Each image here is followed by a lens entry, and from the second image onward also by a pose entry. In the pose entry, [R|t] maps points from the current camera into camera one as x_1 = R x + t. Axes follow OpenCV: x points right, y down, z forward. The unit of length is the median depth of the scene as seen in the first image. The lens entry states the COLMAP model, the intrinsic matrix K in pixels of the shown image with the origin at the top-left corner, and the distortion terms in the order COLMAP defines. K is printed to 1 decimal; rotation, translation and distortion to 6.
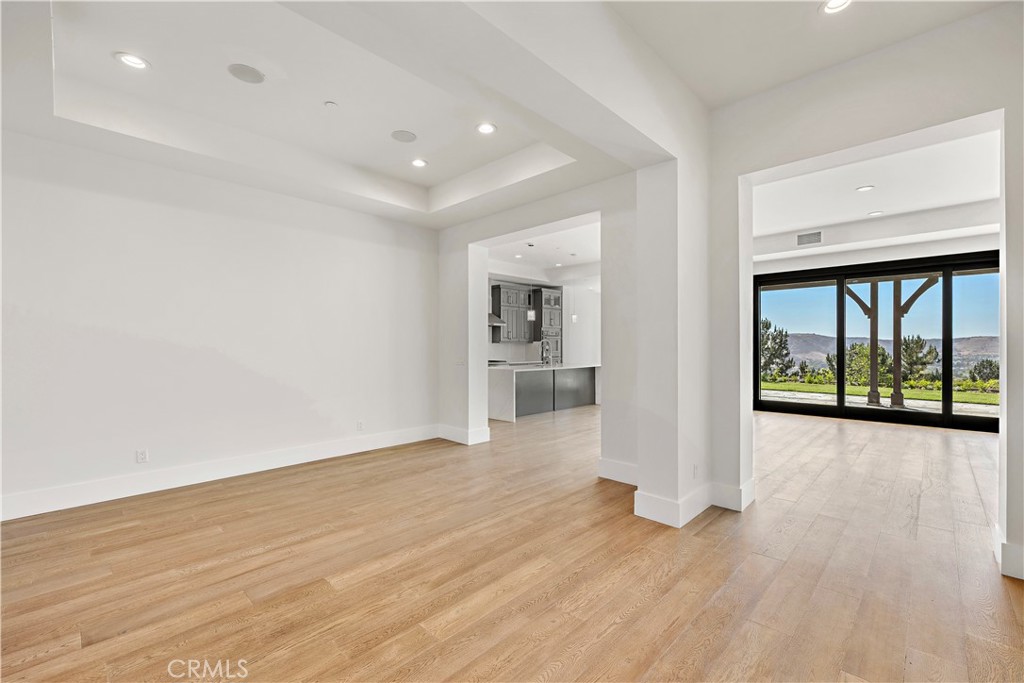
lens RADIAL K [[433.4, 0, 512.3], [0, 433.4, 344.5], [0, 0, 1]] dist [0.000185, 0.000006]
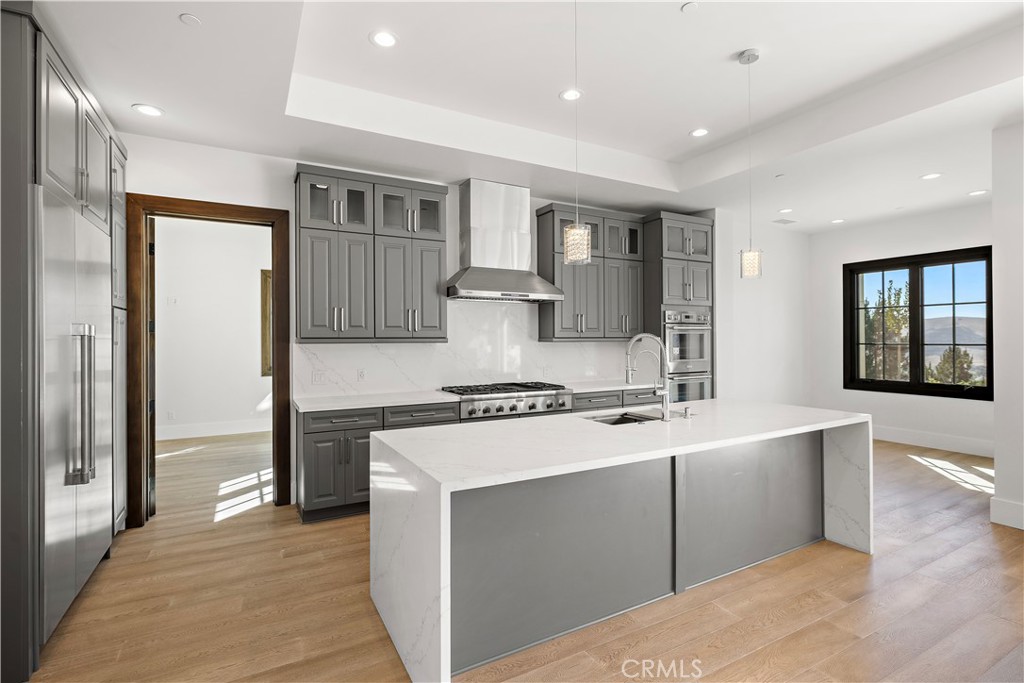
lens RADIAL K [[478.2, 0, 511.8], [0, 478.2, 337.7], [0, 0, 1]] dist [-0.003531, 0.000080]
pose [[0.955204, -0.005465, -0.295896, 0.066550], [0.004621, 0.999983, -0.003553, -0.005618], [0.295911, 0.002027, 0.955213, 0.511871]]
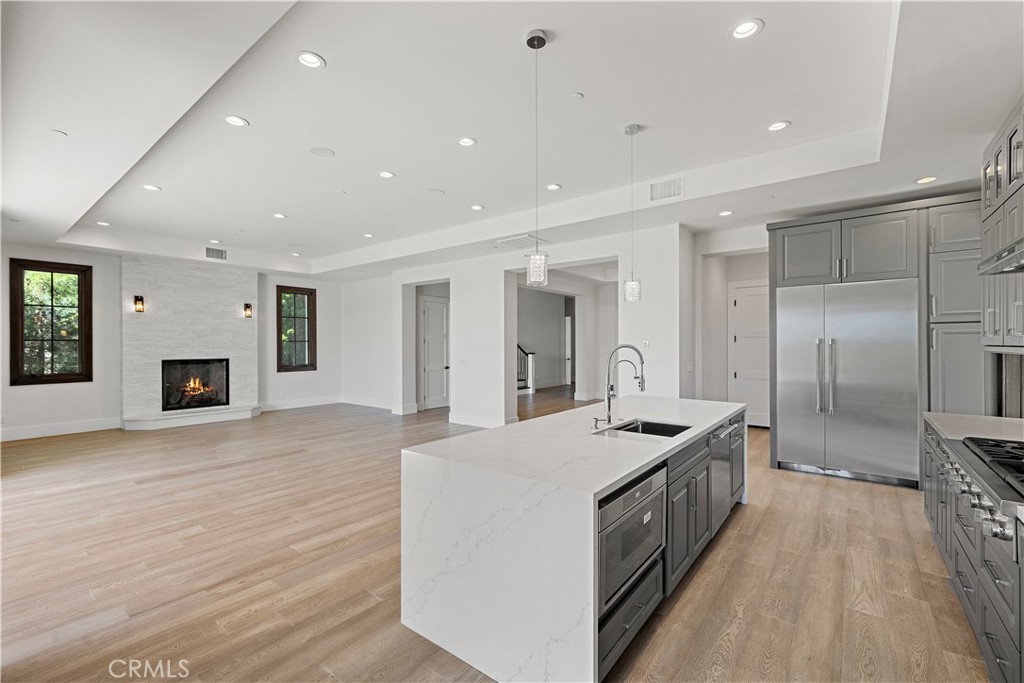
lens RADIAL K [[433.4, 0, 512.3], [0, 433.4, 344.5], [0, 0, 1]] dist [0.000185, 0.000006]
pose [[-0.994015, 0.002359, -0.109221, 0.153581], [0.002229, 0.999997, 0.001310, -0.008685], [0.109224, 0.001058, -0.994017, 1.031156]]
